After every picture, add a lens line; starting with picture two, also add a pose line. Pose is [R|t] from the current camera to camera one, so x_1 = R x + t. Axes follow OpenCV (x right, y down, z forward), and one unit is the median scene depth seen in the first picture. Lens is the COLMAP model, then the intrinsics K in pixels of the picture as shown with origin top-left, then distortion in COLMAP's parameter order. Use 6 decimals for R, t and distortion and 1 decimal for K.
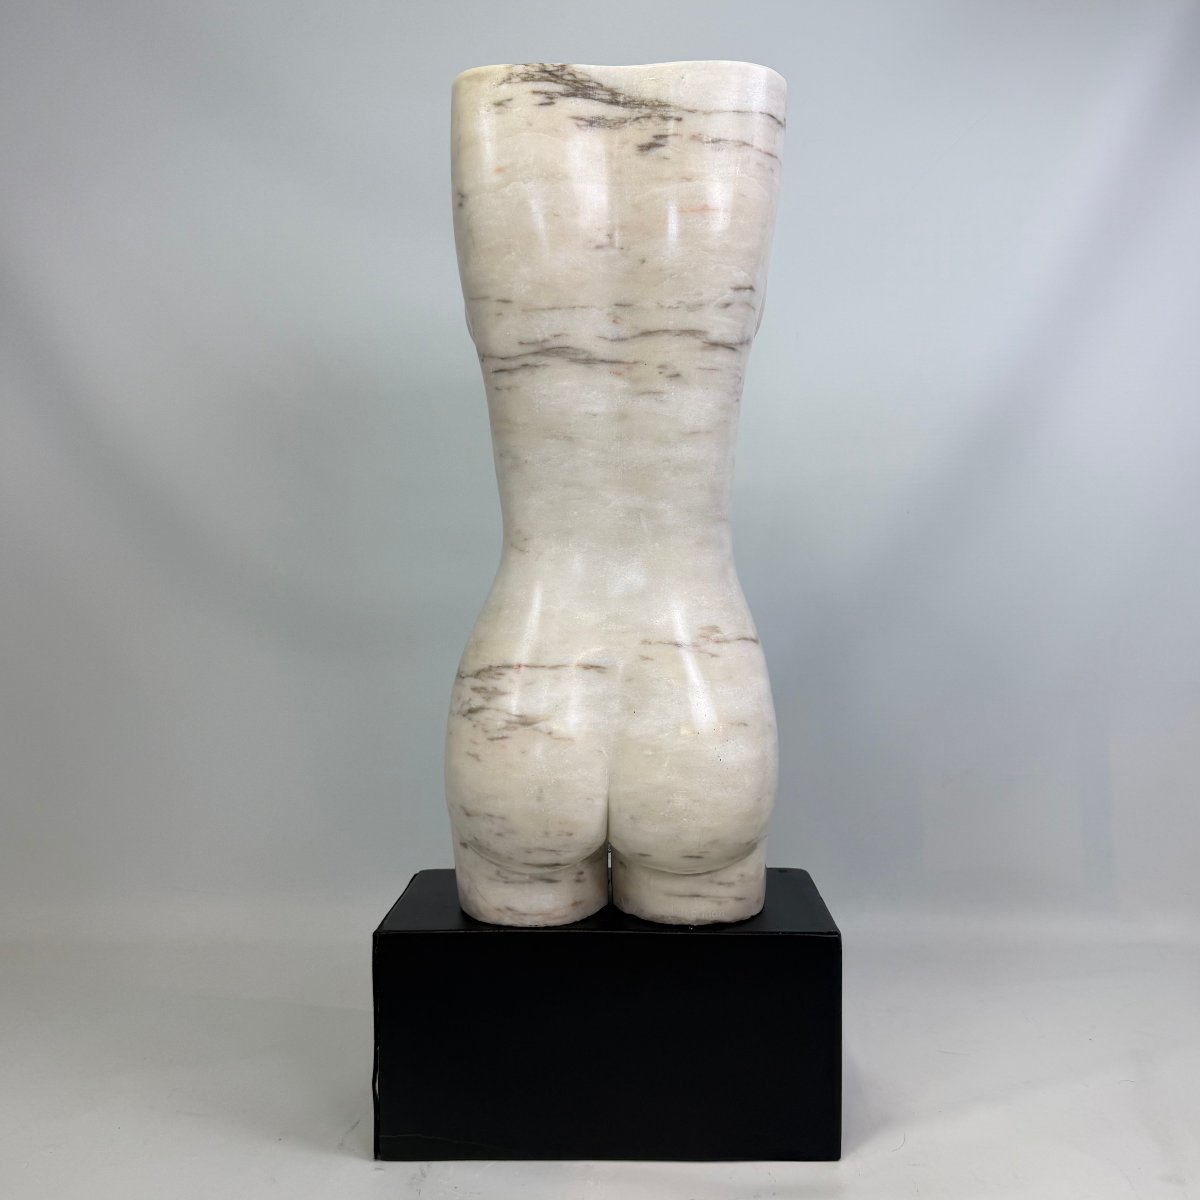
lens RADIAL K [[1152.8, 0, 595.1], [0, 1152.8, 603.6], [0, 0, 1]] dist [0.201301, -0.495641]
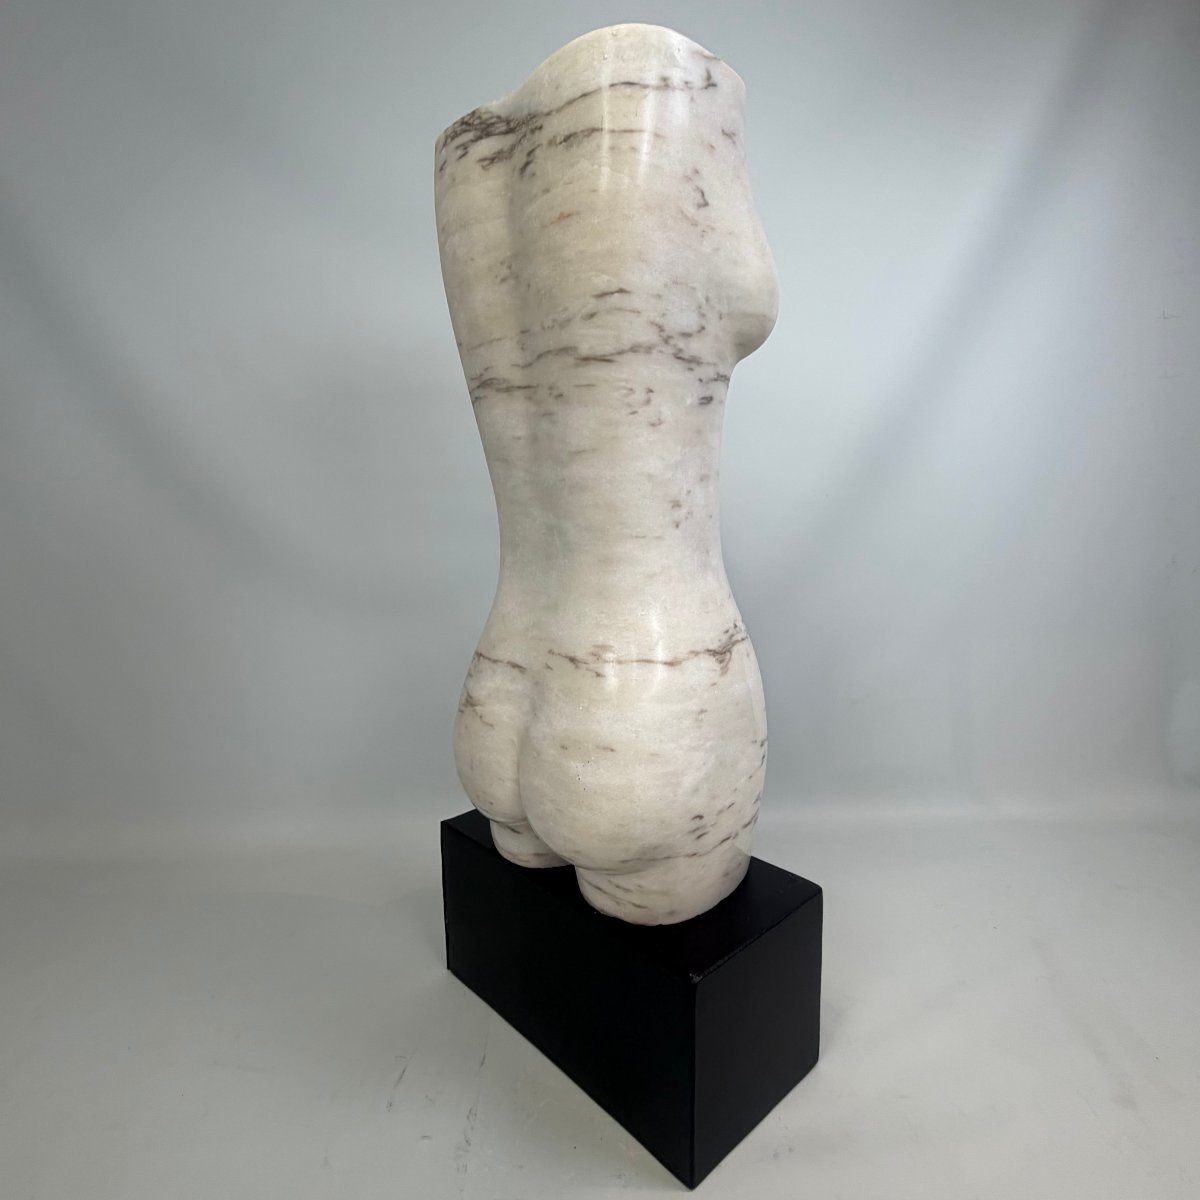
lens RADIAL K [[729.9, 0, 594.7], [0, 729.9, 594.5], [0, 0, 1]] dist [0.002858, 0.001782]
pose [[0.696234, 0.101546, -0.710596, 0.552878], [-0.013297, 0.991598, 0.128673, -0.107959], [0.717692, -0.080138, 0.691735, 0.573550]]
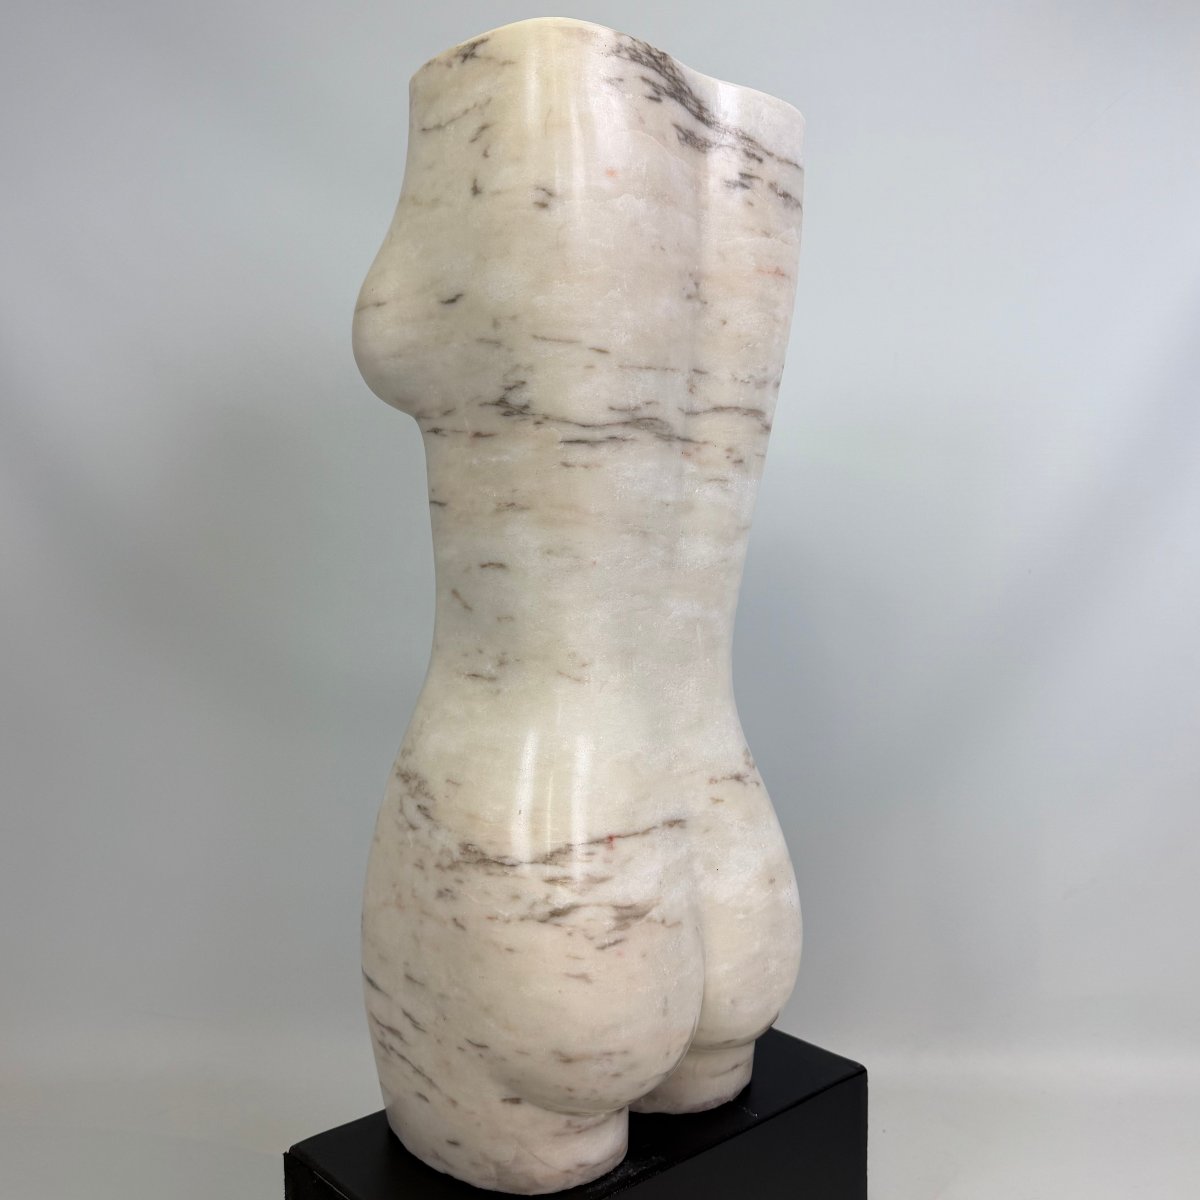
lens RADIAL K [[1152.8, 0, 595.1], [0, 1152.8, 603.6], [0, 0, 1]] dist [0.201301, -0.495641]
pose [[0.694844, -0.040807, 0.718002, -0.611032], [0.030388, 0.999163, 0.027378, -0.119409], [-0.718518, 0.002795, 0.695503, 0.490481]]
